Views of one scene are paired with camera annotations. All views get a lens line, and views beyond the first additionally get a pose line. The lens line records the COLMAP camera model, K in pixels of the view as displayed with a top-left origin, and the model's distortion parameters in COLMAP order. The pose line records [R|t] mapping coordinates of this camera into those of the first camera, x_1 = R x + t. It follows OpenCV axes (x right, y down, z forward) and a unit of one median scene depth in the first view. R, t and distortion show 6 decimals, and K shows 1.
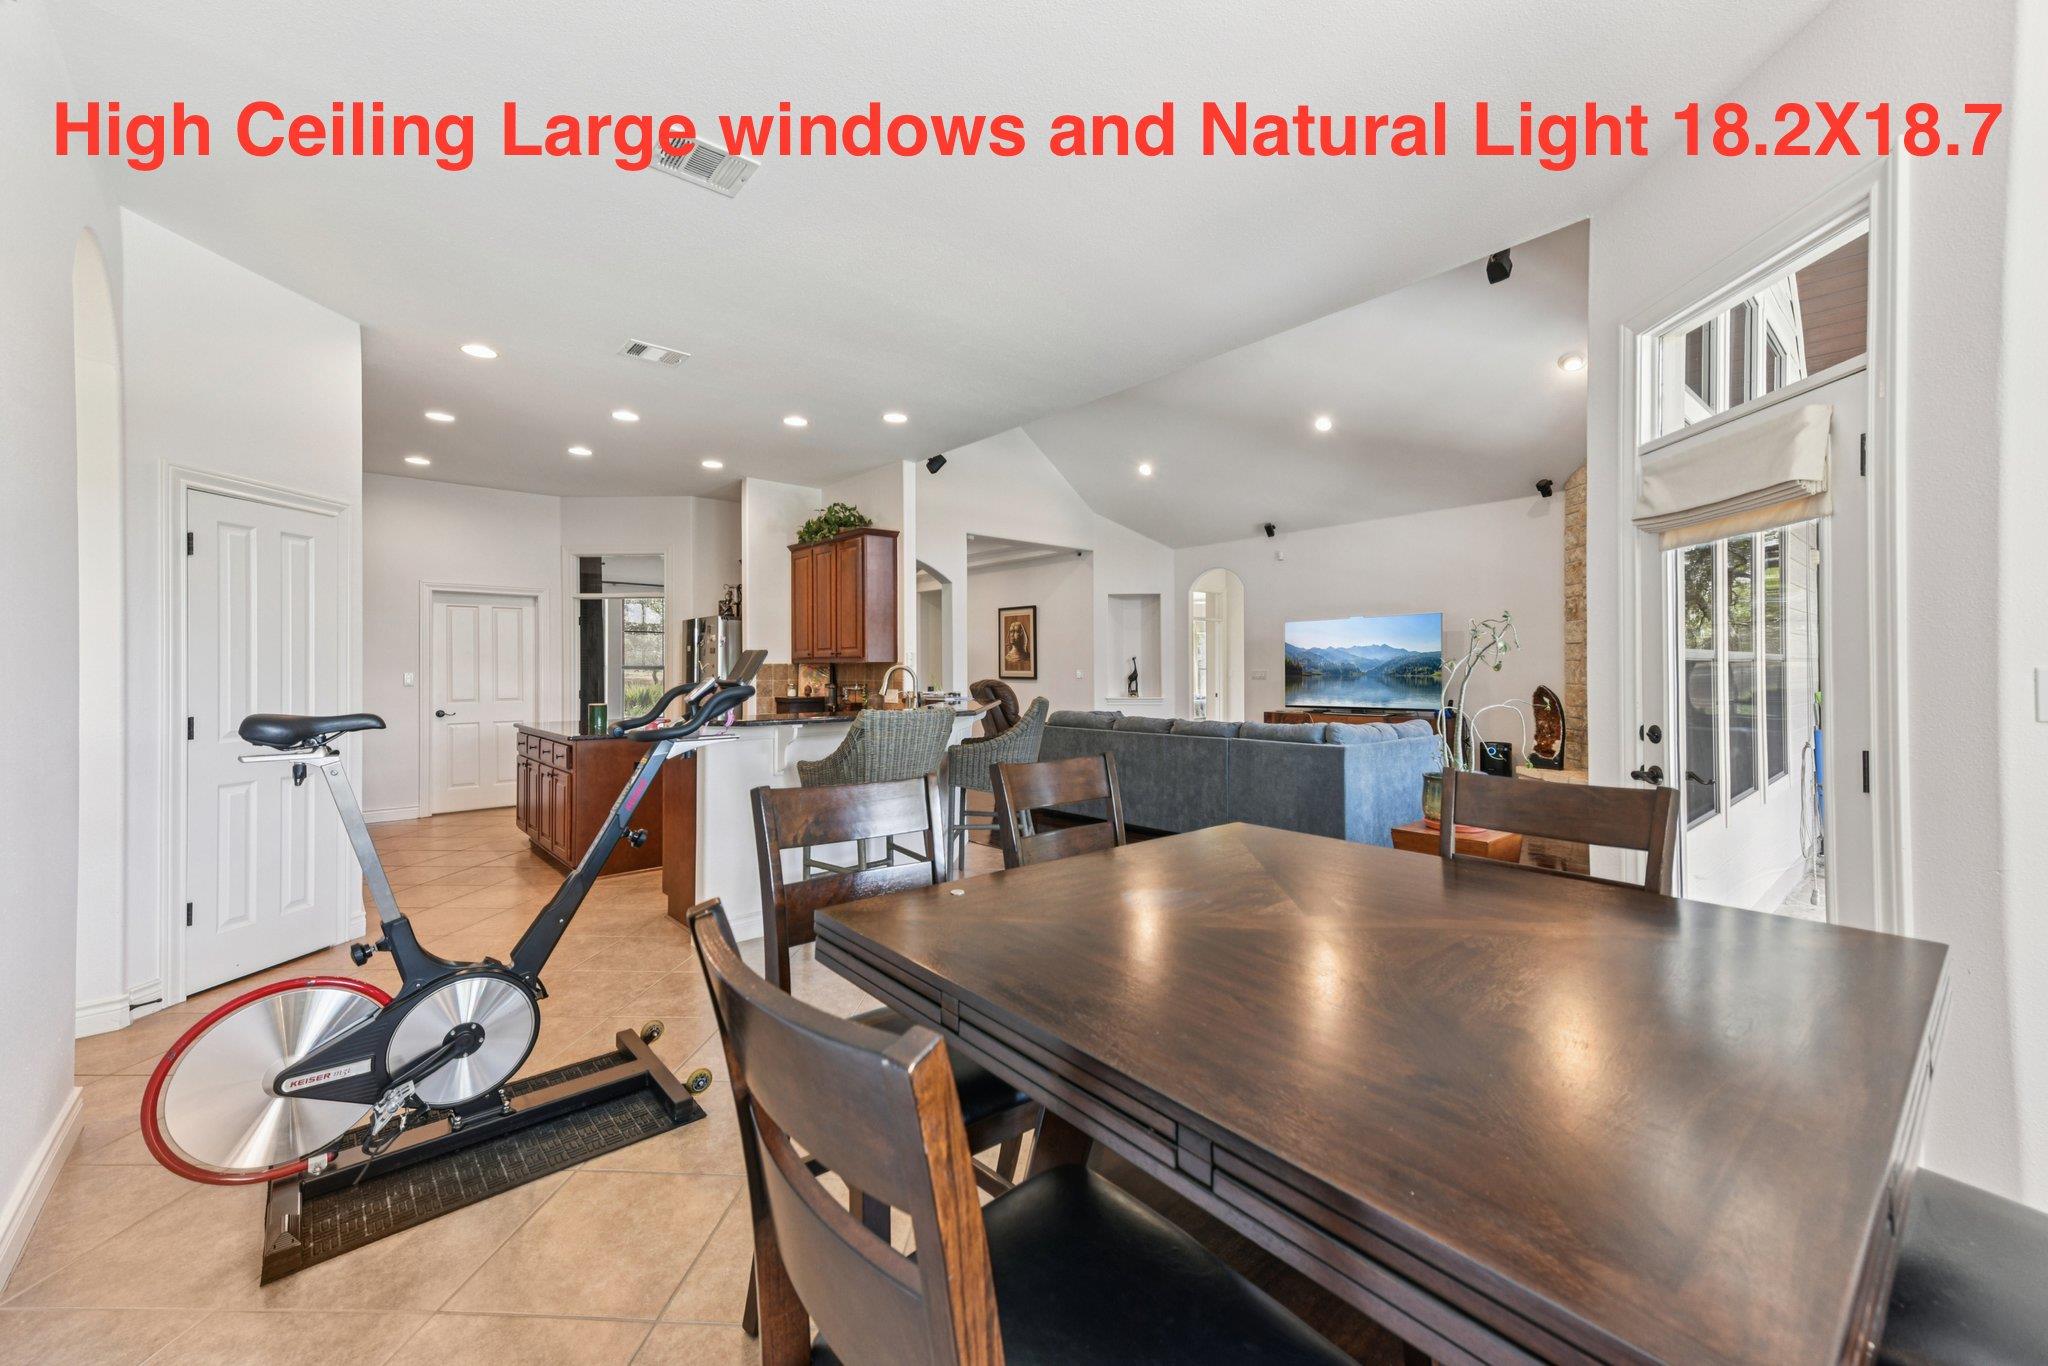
lens RADIAL K [[802.6, 0, 1021.9], [0, 802.6, 666.1], [0, 0, 1]] dist [0.025905, -0.000161]
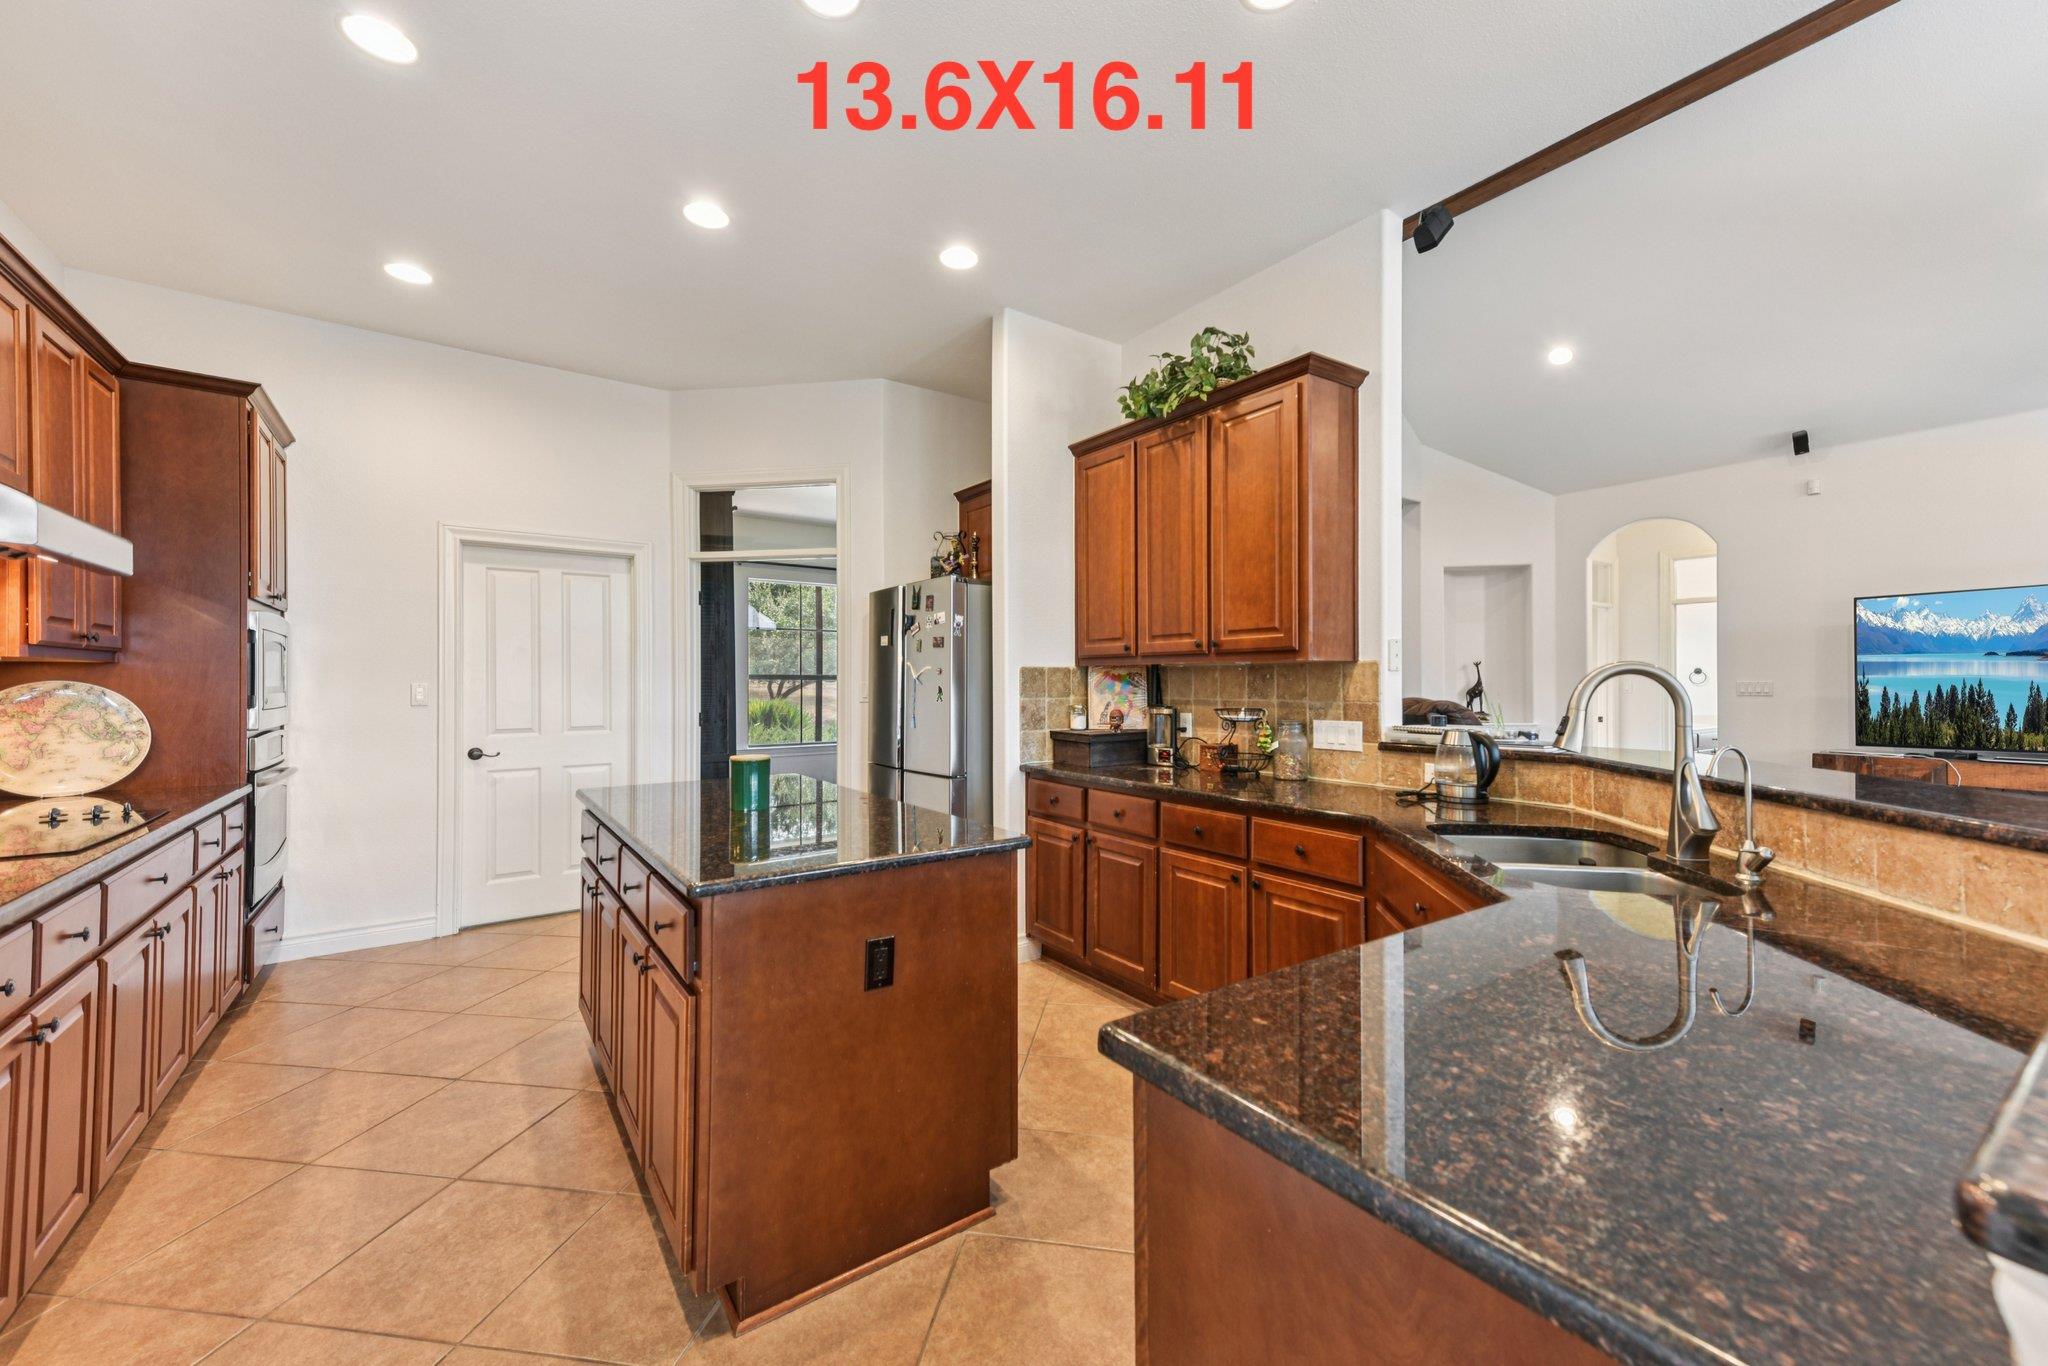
lens RADIAL K [[802.6, 0, 1018.7], [0, 802.6, 678.8], [0, 0, 1]] dist [0.025905, -0.000161]
pose [[0.993760, 0.001083, -0.111530, -0.249447], [-0.000885, 0.999998, 0.001822, 0.003482], [0.111532, -0.001712, 0.993759, 0.440600]]
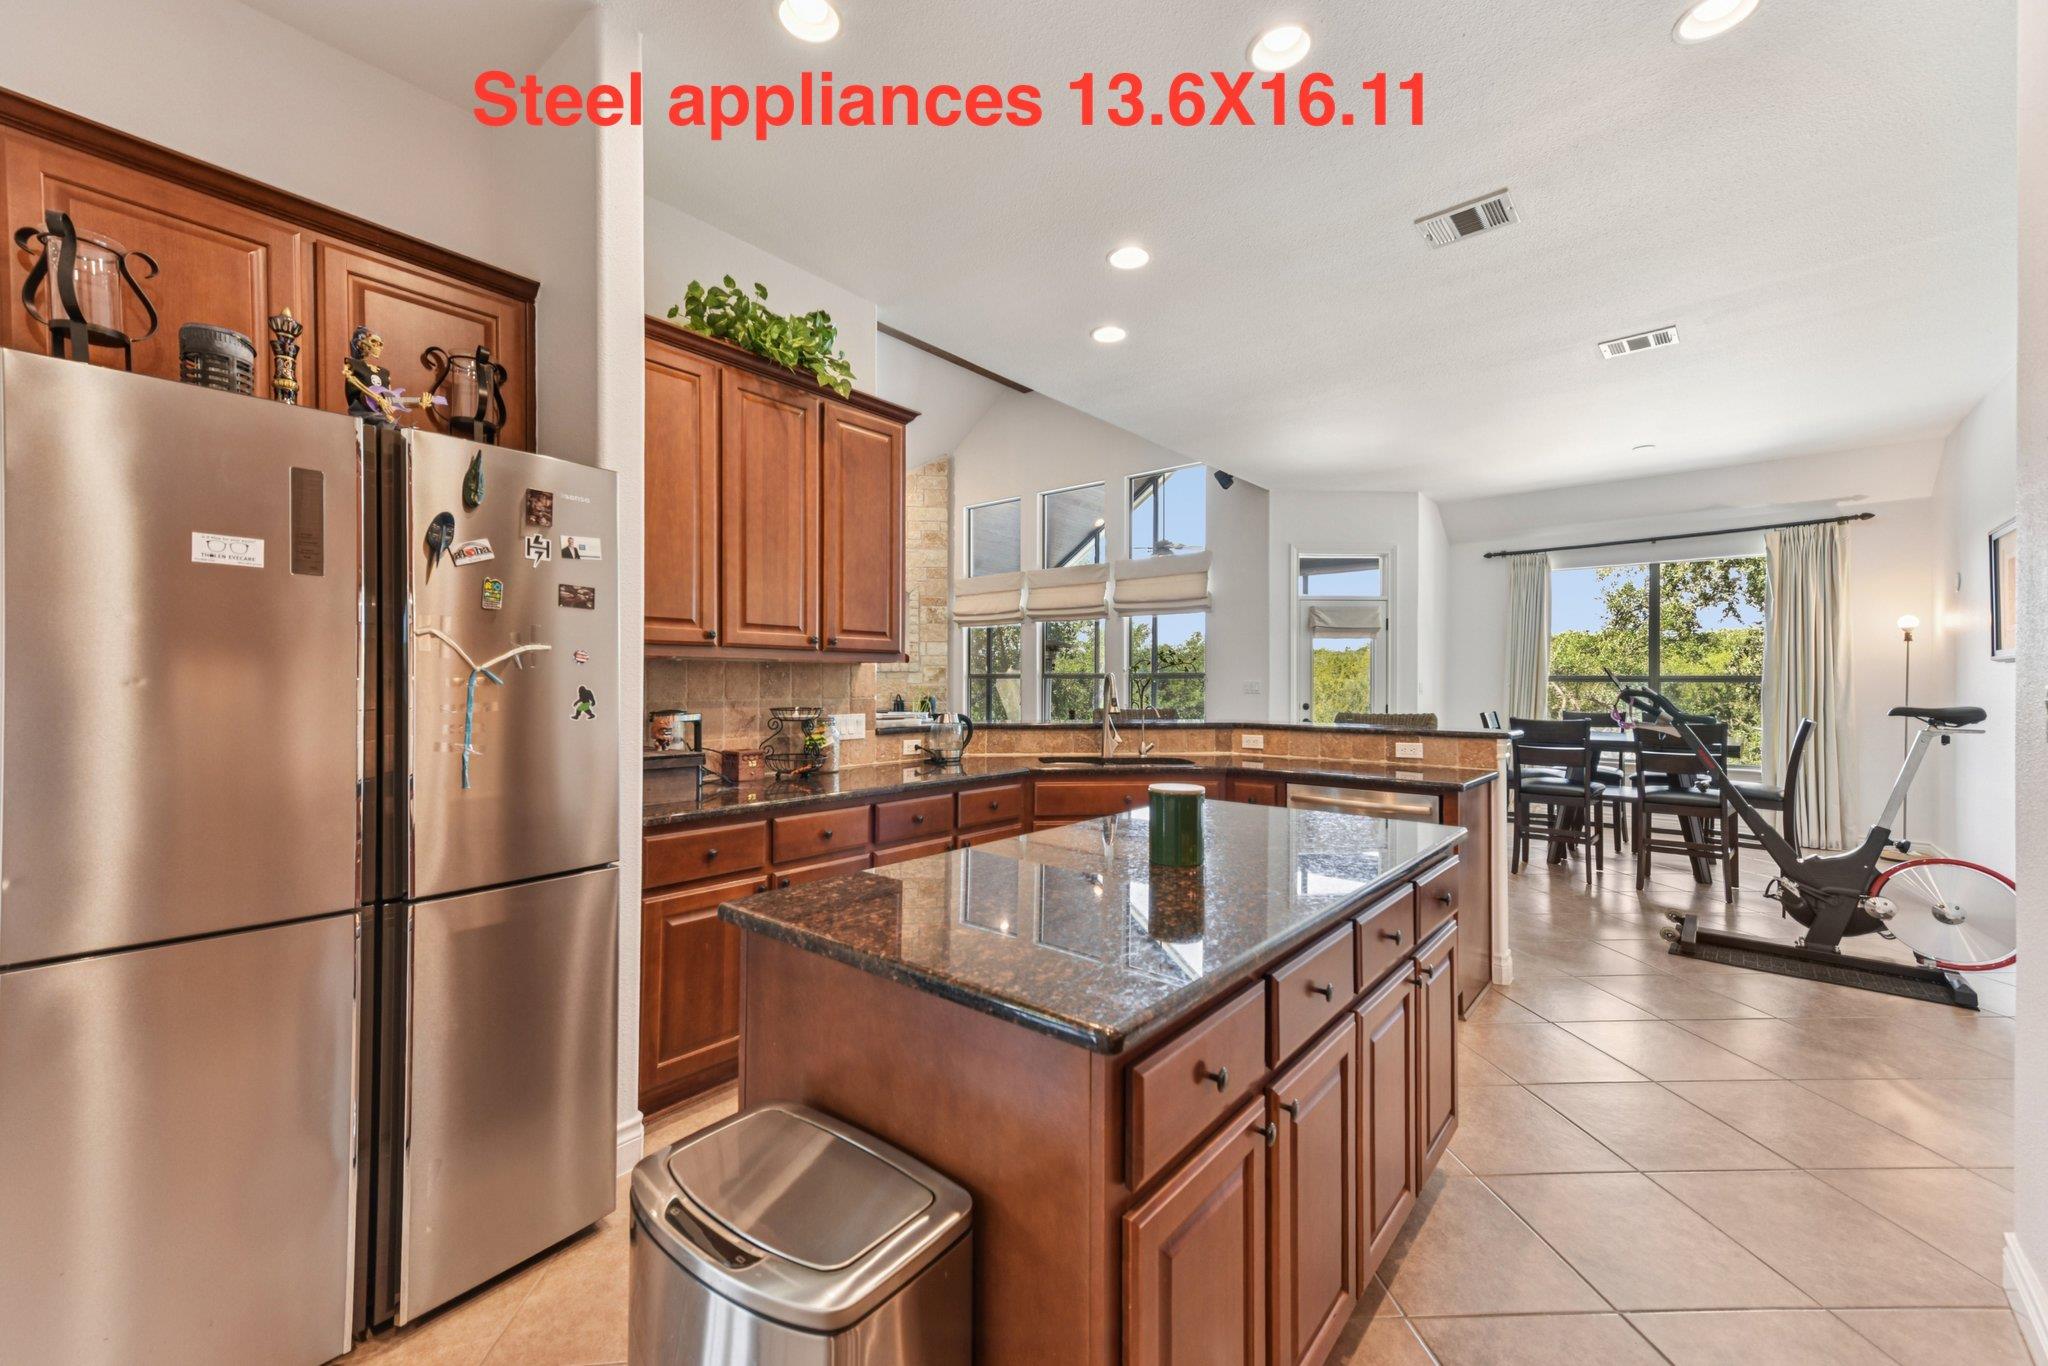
lens RADIAL K [[802.6, 0, 1024.7], [0, 802.6, 686.2], [0, 0, 1]] dist [0.025905, -0.000161]
pose [[-0.148628, -0.002875, 0.988889, -0.616149], [-0.008751, 0.999960, 0.001592, 0.007353], [-0.988854, -0.008417, -0.148647, 0.832618]]
